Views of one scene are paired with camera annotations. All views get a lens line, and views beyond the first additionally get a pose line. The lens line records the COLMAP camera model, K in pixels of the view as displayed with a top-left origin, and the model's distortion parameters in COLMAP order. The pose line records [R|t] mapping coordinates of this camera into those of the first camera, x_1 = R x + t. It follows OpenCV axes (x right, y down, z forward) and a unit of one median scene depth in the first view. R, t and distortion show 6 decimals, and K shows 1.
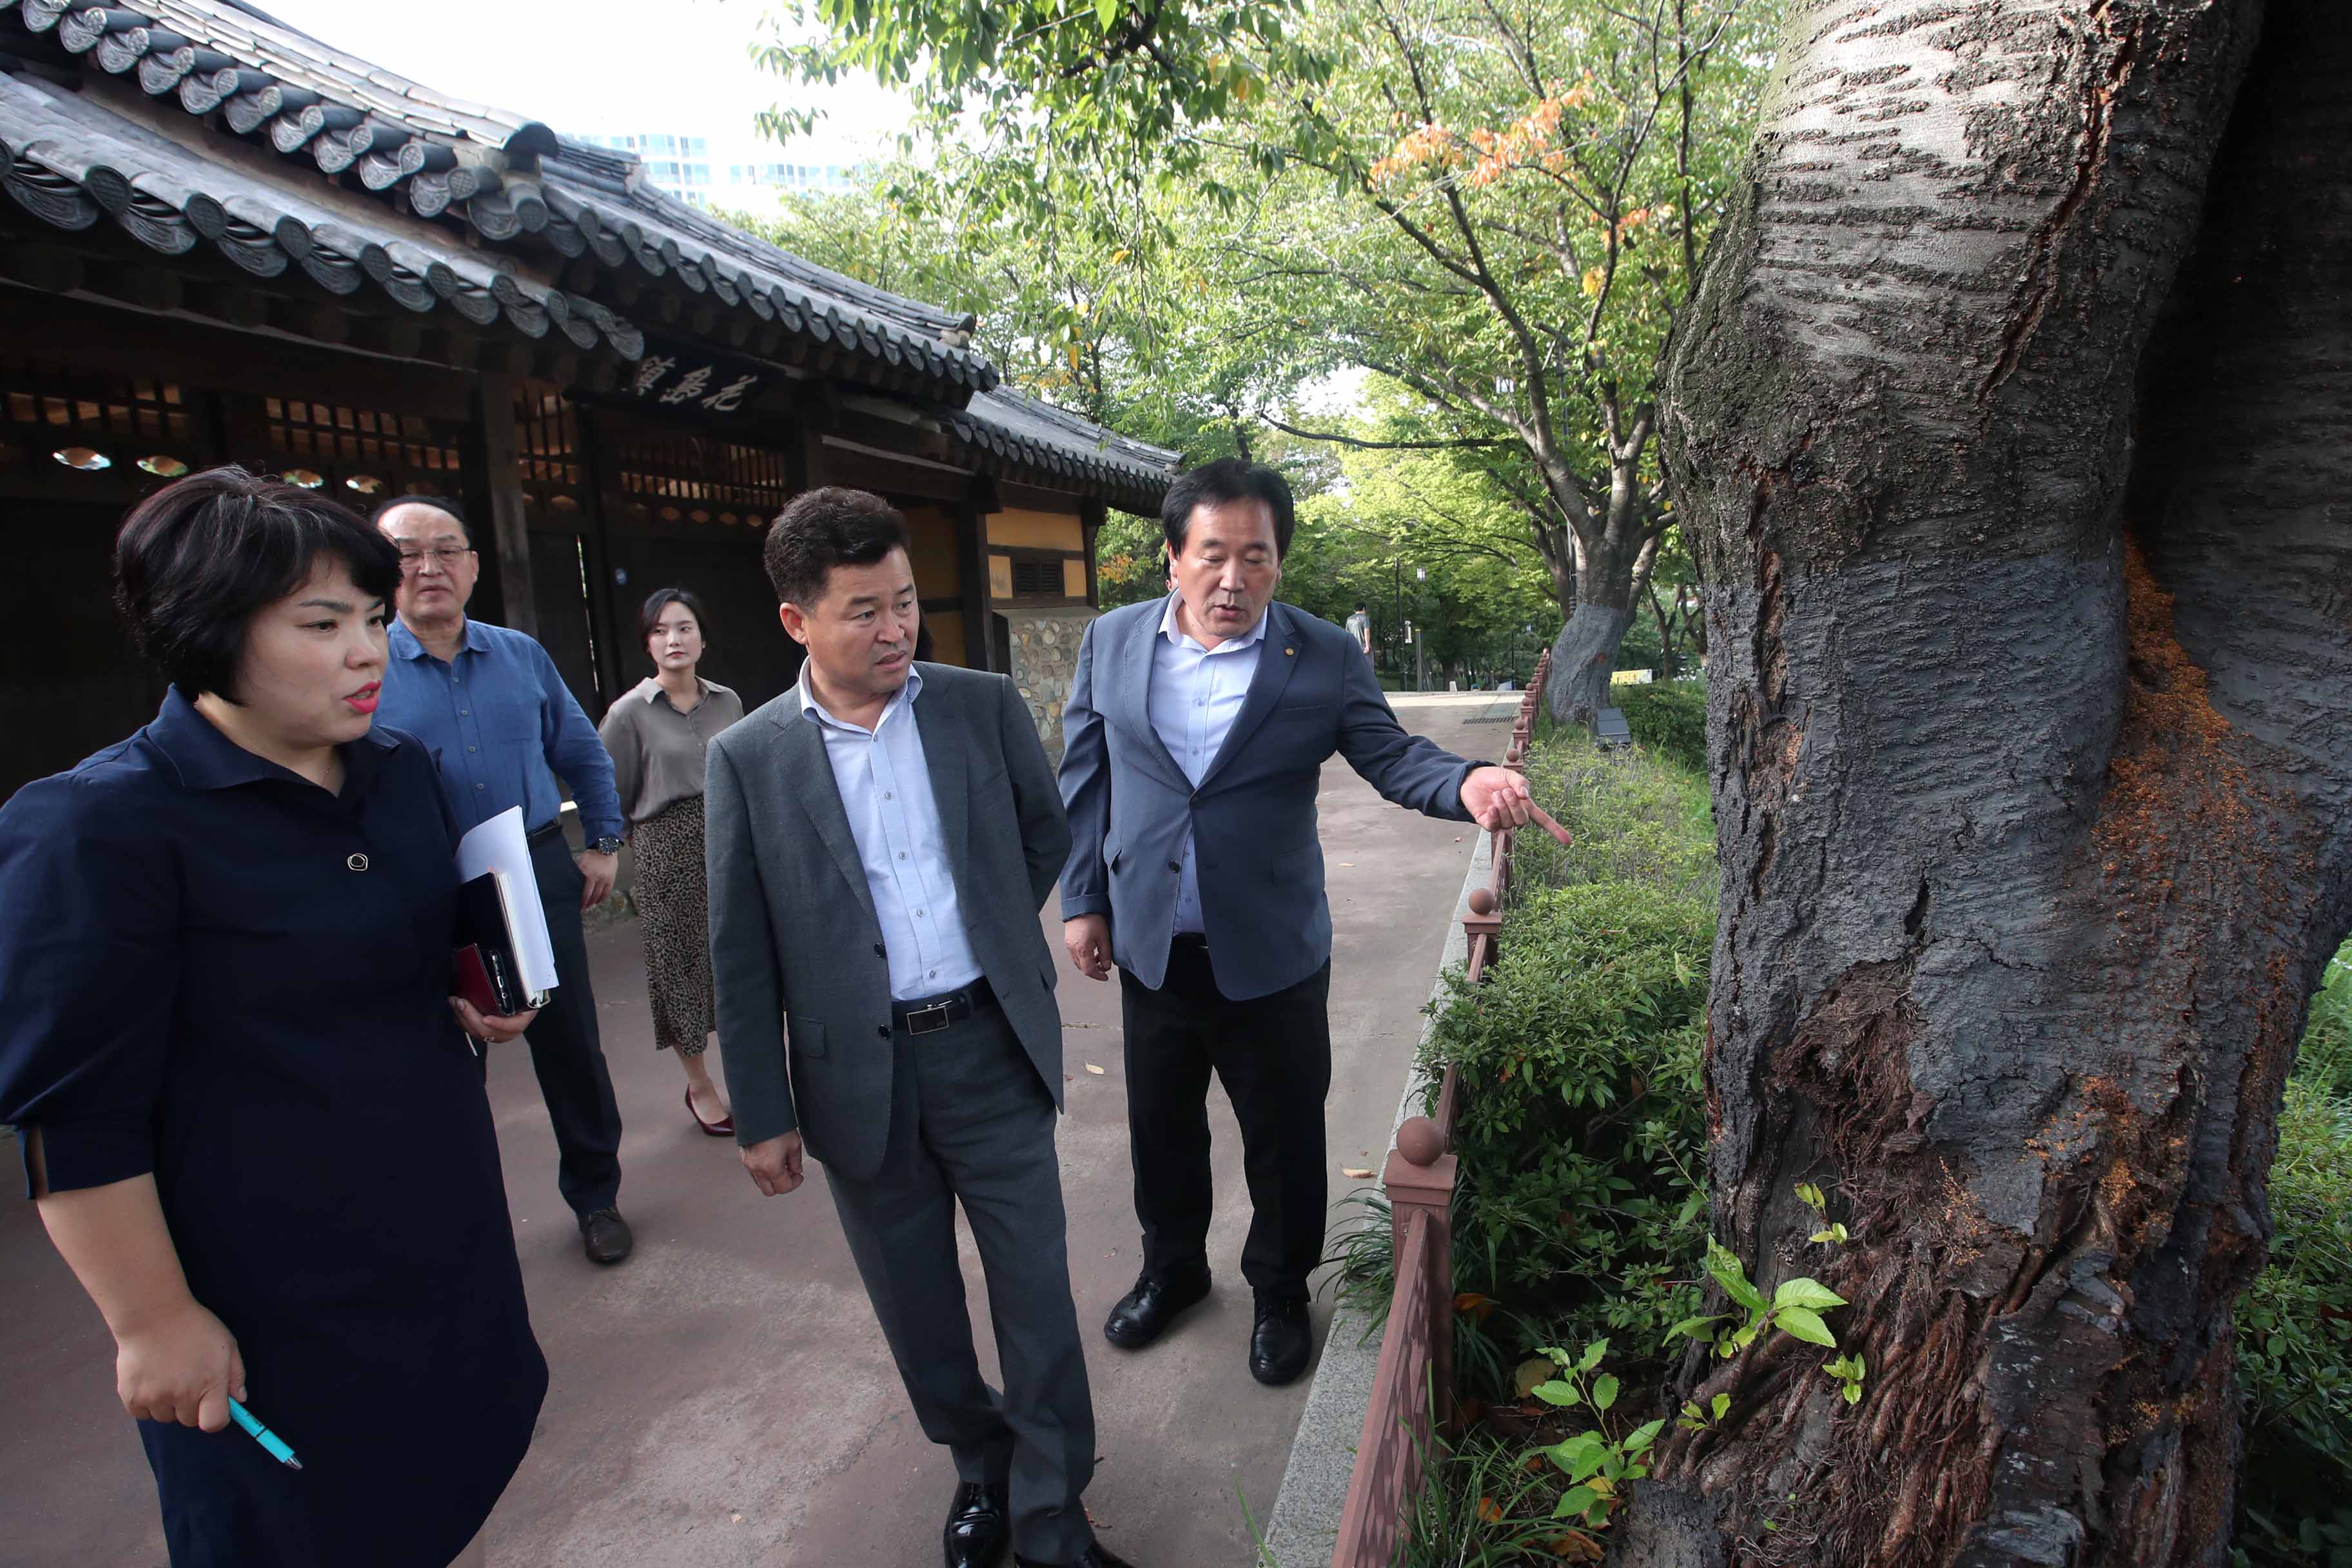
lens RADIAL K [[2200.9, 0, 1184.1], [0, 2200.9, 786.8], [0, 0, 1]] dist [-0.072717, 0.000000]
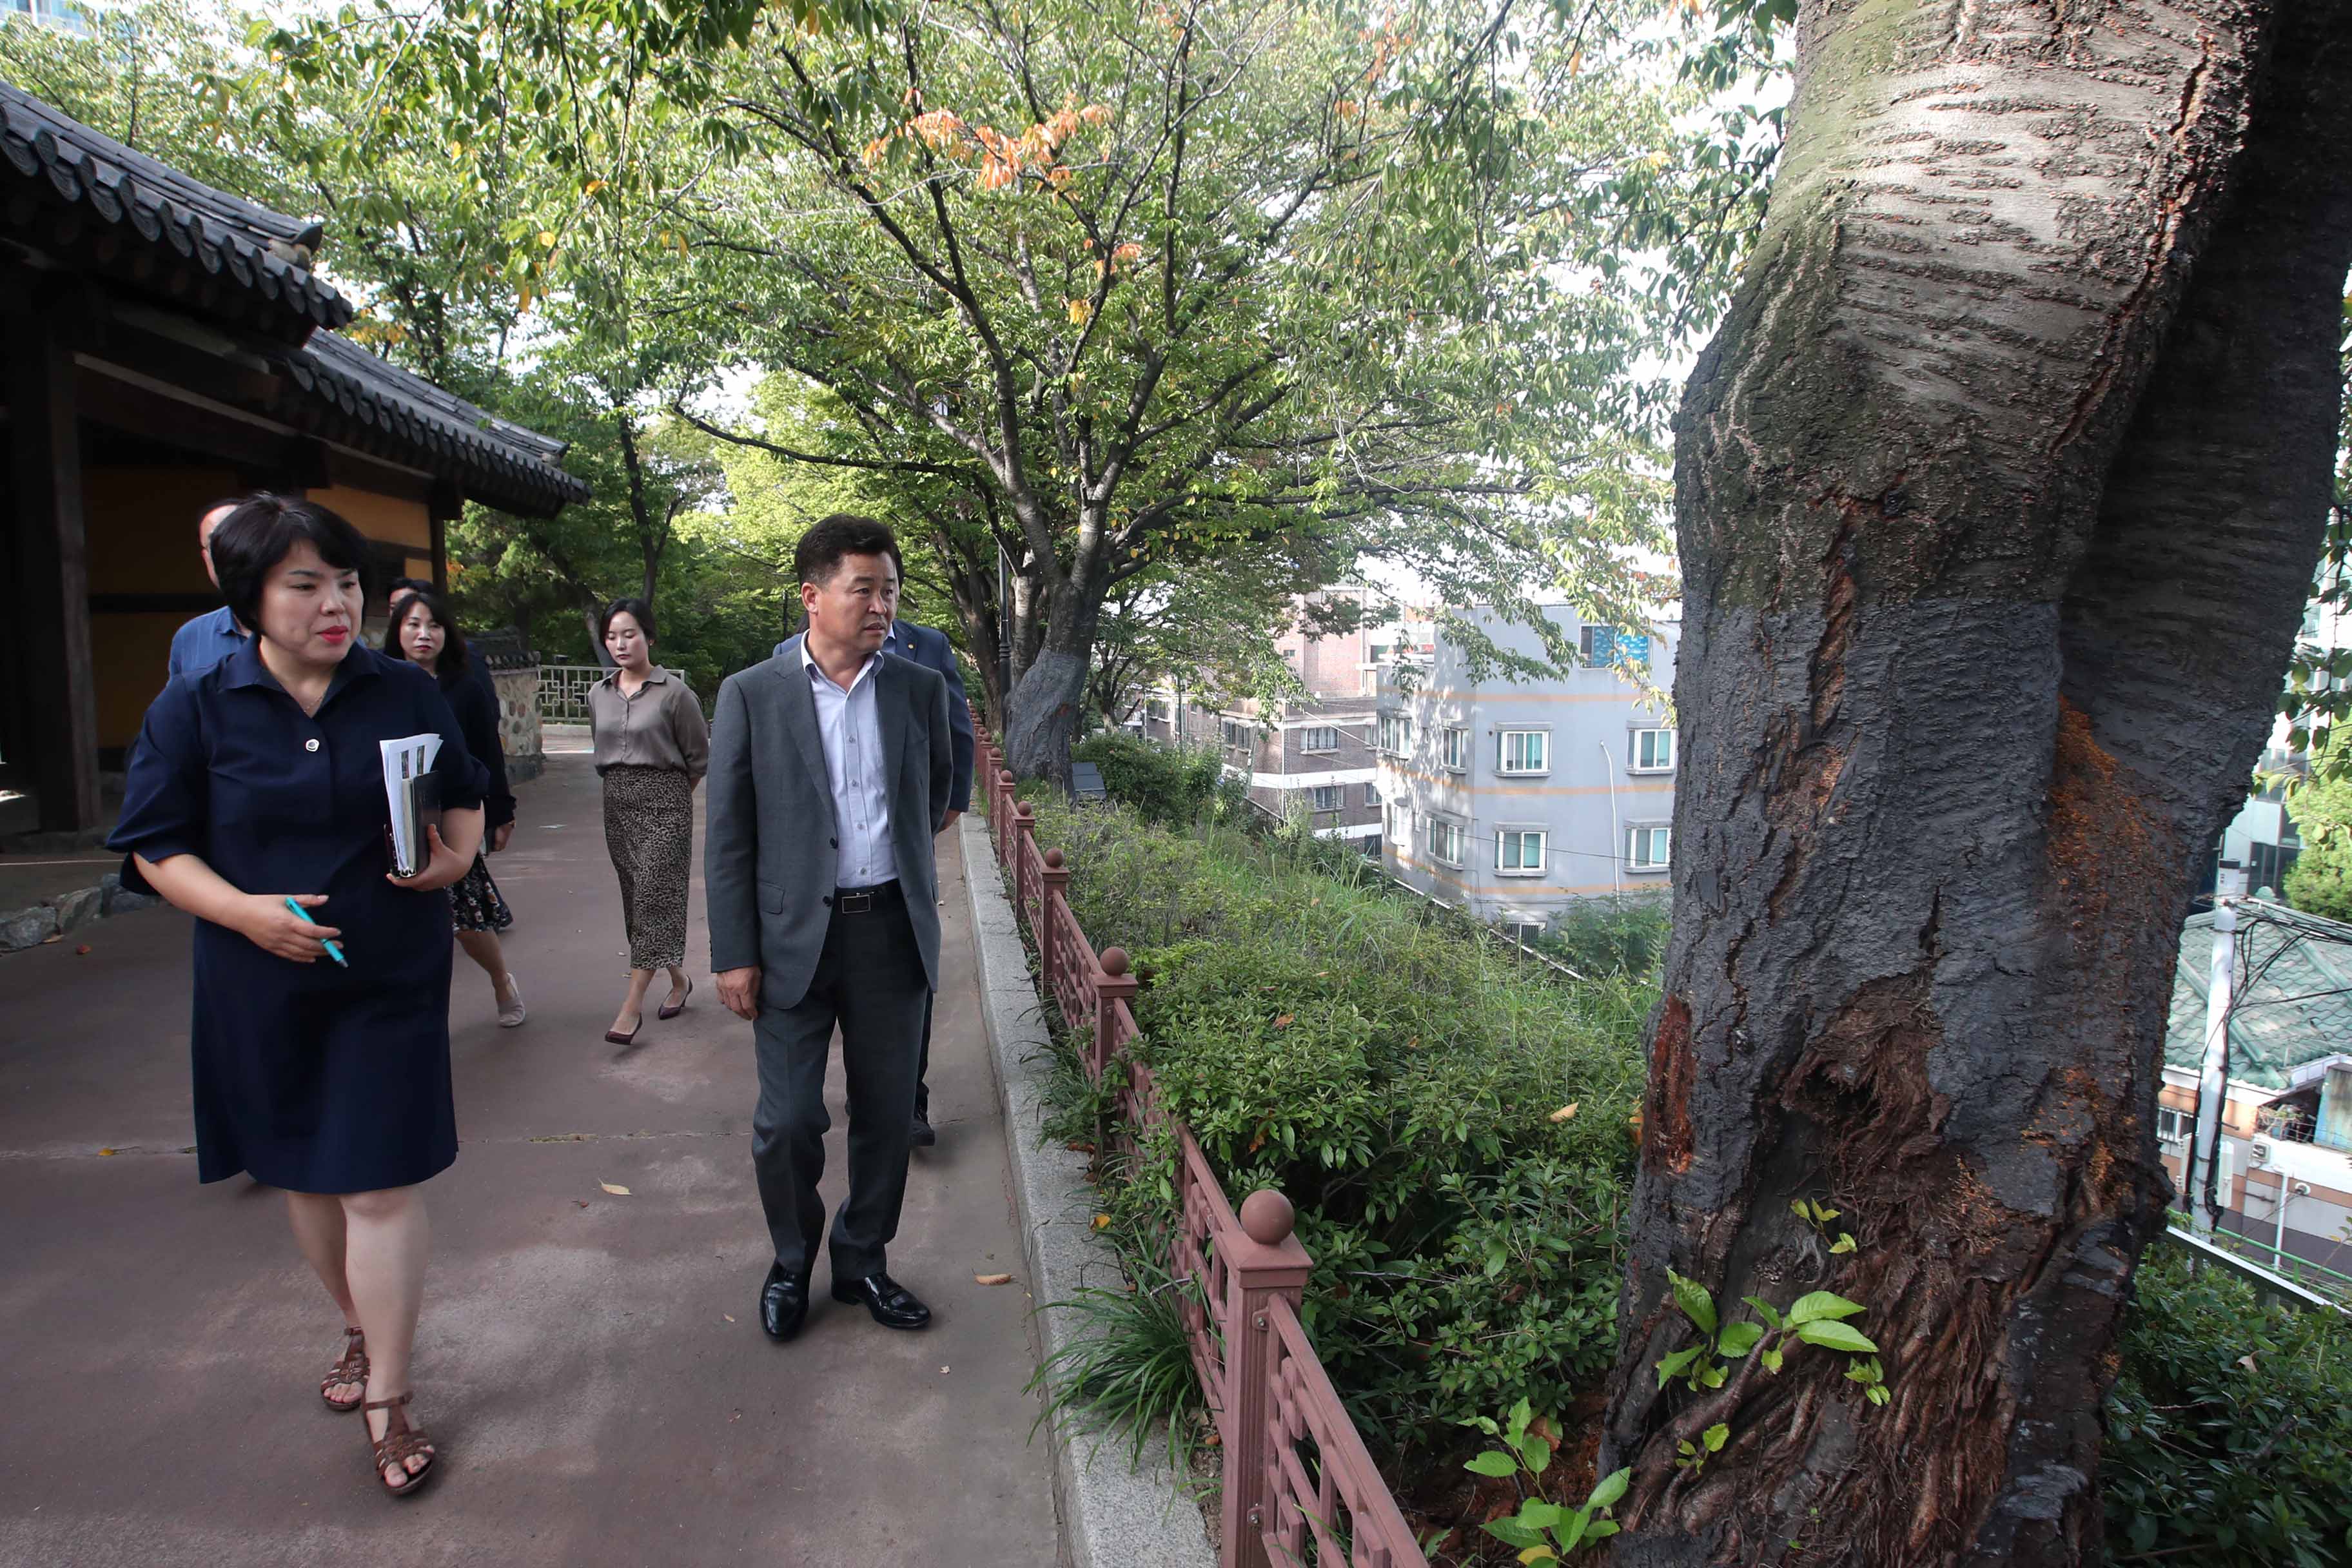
lens RADIAL K [[2200.9, 0, 1178.3], [0, 2200.9, 803.4], [0, 0, 1]] dist [-0.072717, 0.000000]
pose [[0.756220, 0.024544, 0.653856, -0.634731], [0.009309, 0.998792, -0.048258, 0.044365], [-0.654251, 0.042581, 0.755078, 0.426806]]
